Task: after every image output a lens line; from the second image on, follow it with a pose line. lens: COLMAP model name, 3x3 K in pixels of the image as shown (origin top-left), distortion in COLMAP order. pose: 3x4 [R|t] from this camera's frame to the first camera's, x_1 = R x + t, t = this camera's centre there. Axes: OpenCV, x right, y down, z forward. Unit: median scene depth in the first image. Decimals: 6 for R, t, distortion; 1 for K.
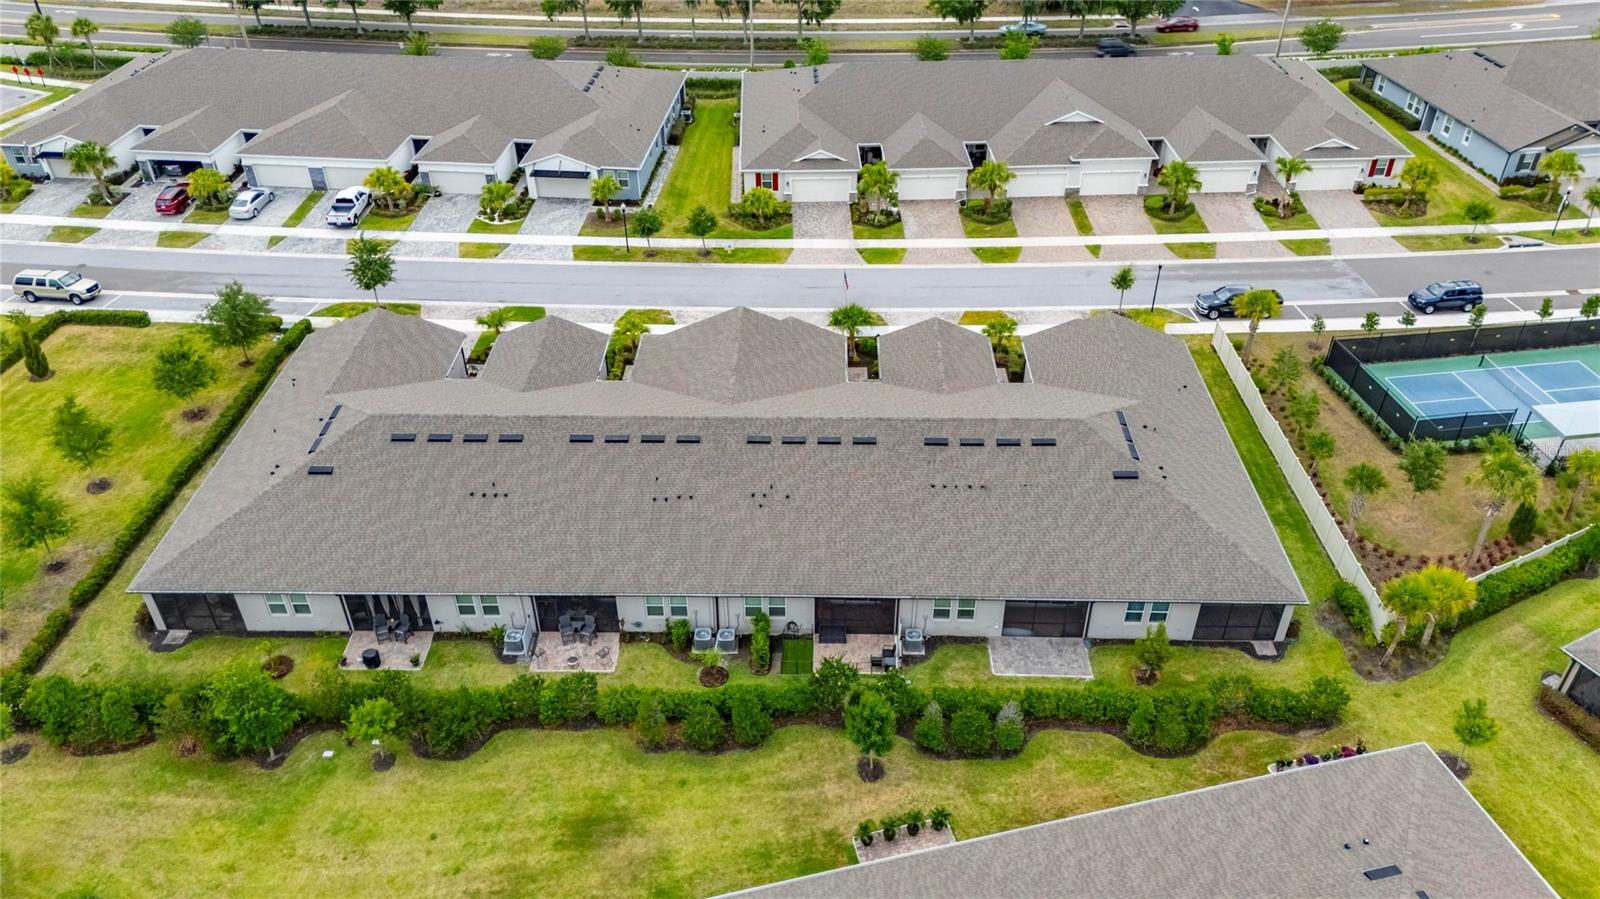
lens RADIAL K [[1164.5, 0, 800.0], [0, 1164.5, 449.5], [0, 0, 1]] dist [0.095527, -0.120660]
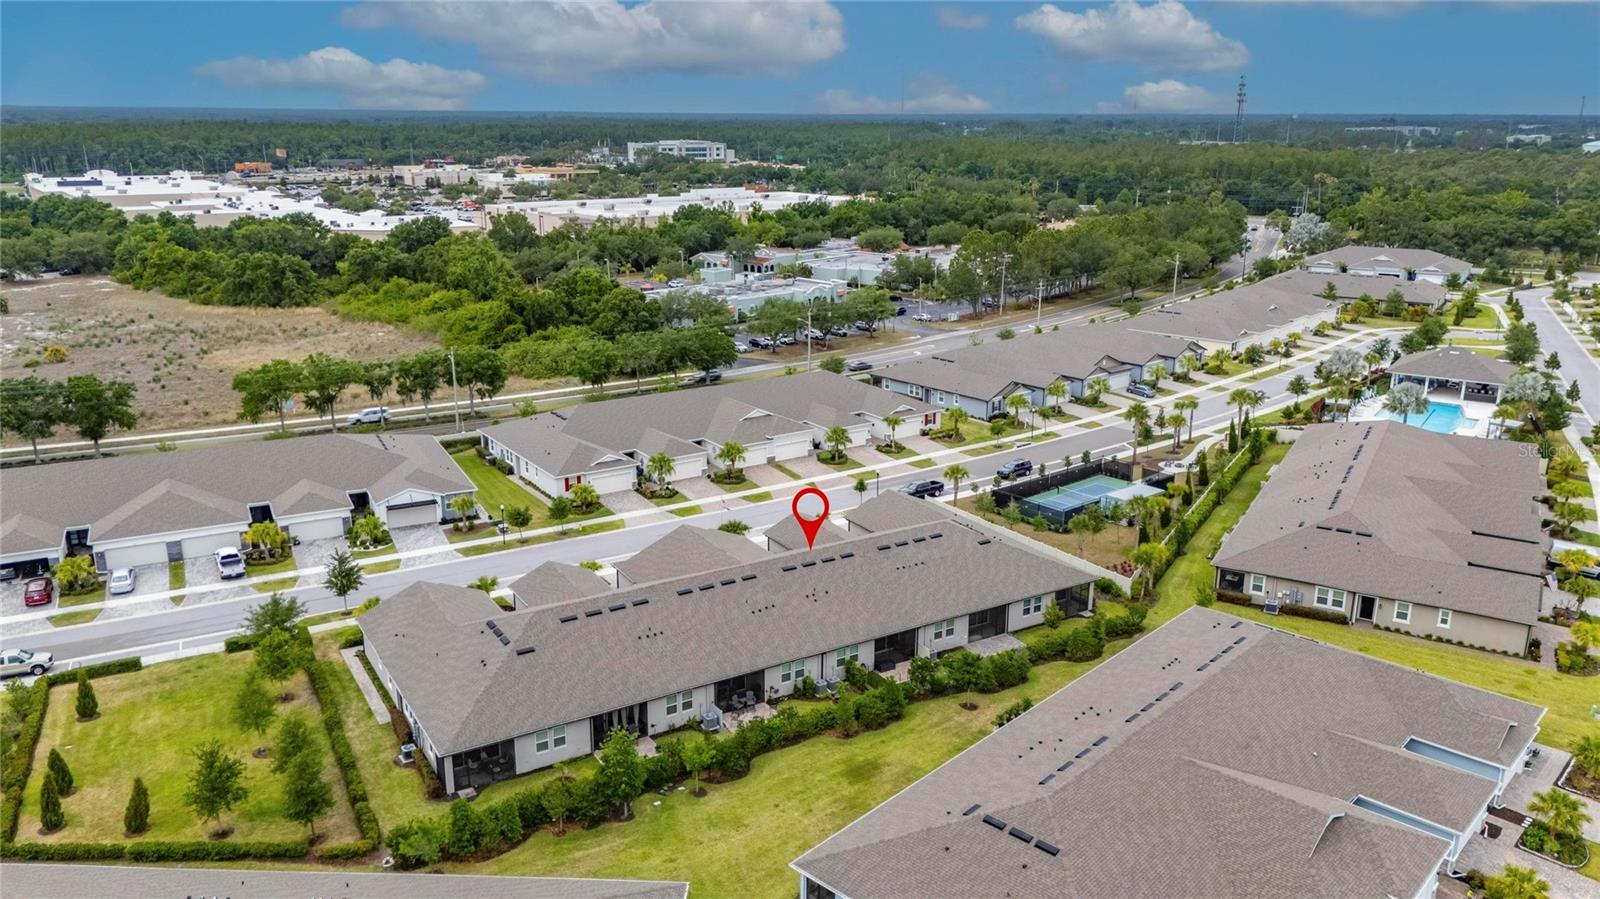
lens RADIAL K [[1164.5, 0, 800.0], [0, 1164.5, 449.5], [0, 0, 1]] dist [0.095527, -0.120660]
pose [[0.842222, -0.140306, 0.520554, -0.567919], [0.310859, 0.915259, -0.256257, 0.174551], [-0.440487, 0.377644, 0.814467, -0.223450]]
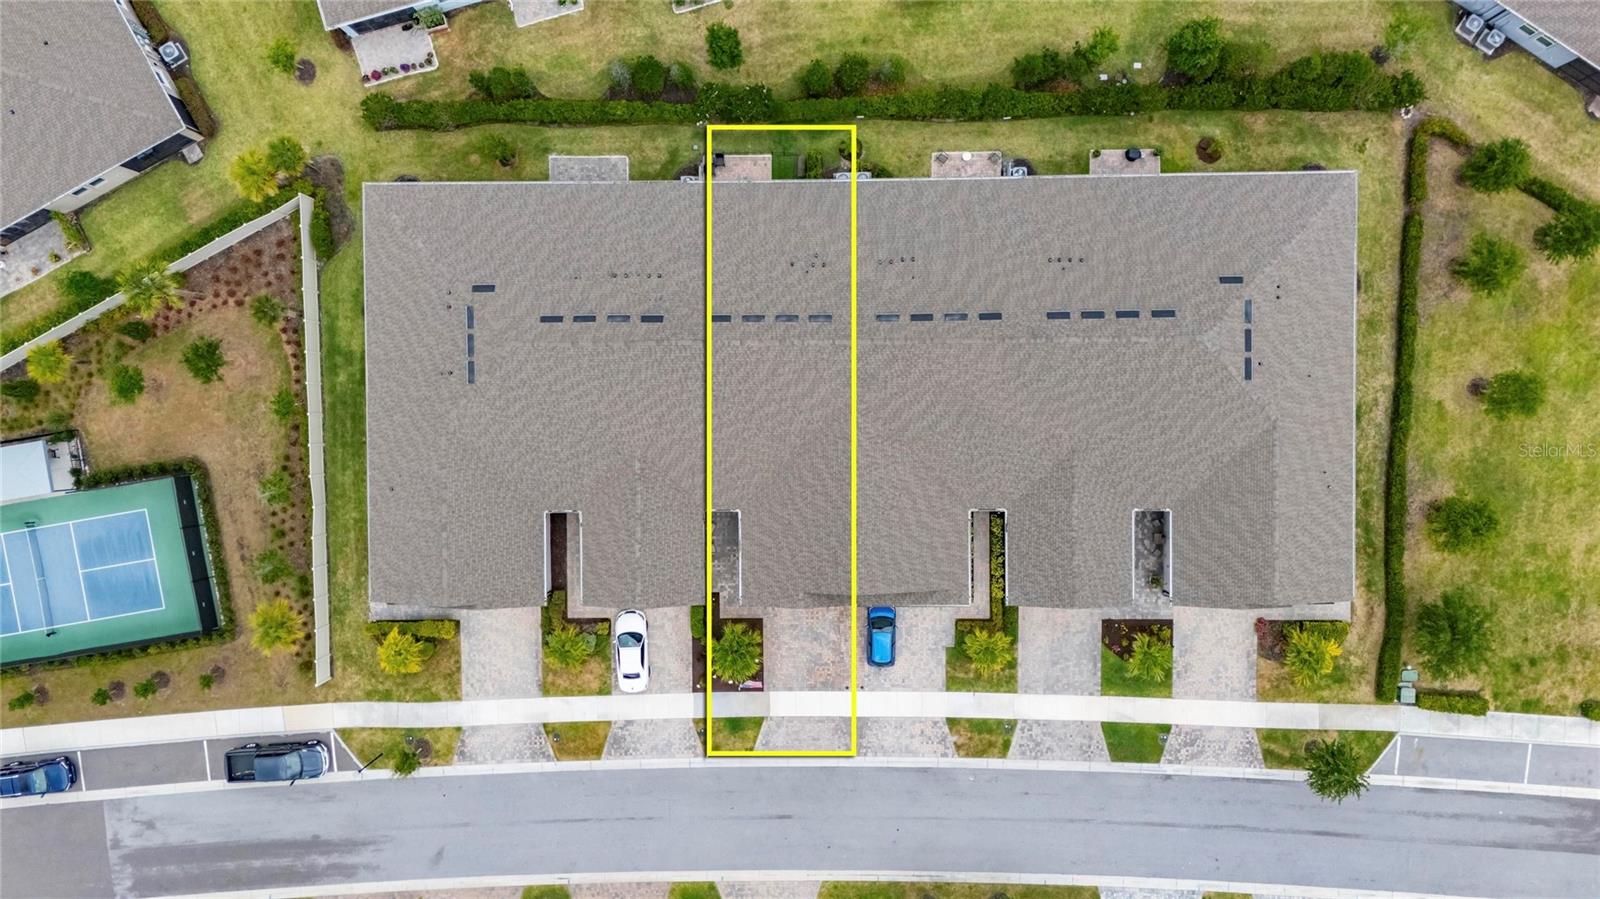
lens RADIAL K [[1164.5, 0, 800.0], [0, 1164.5, 449.5], [0, 0, 1]] dist [0.095527, -0.120660]
pose [[-0.999036, 0.024901, 0.036162, -0.037067], [0.013271, -0.613848, 0.789313, -0.645934], [0.041853, 0.789031, 0.612926, 0.318115]]
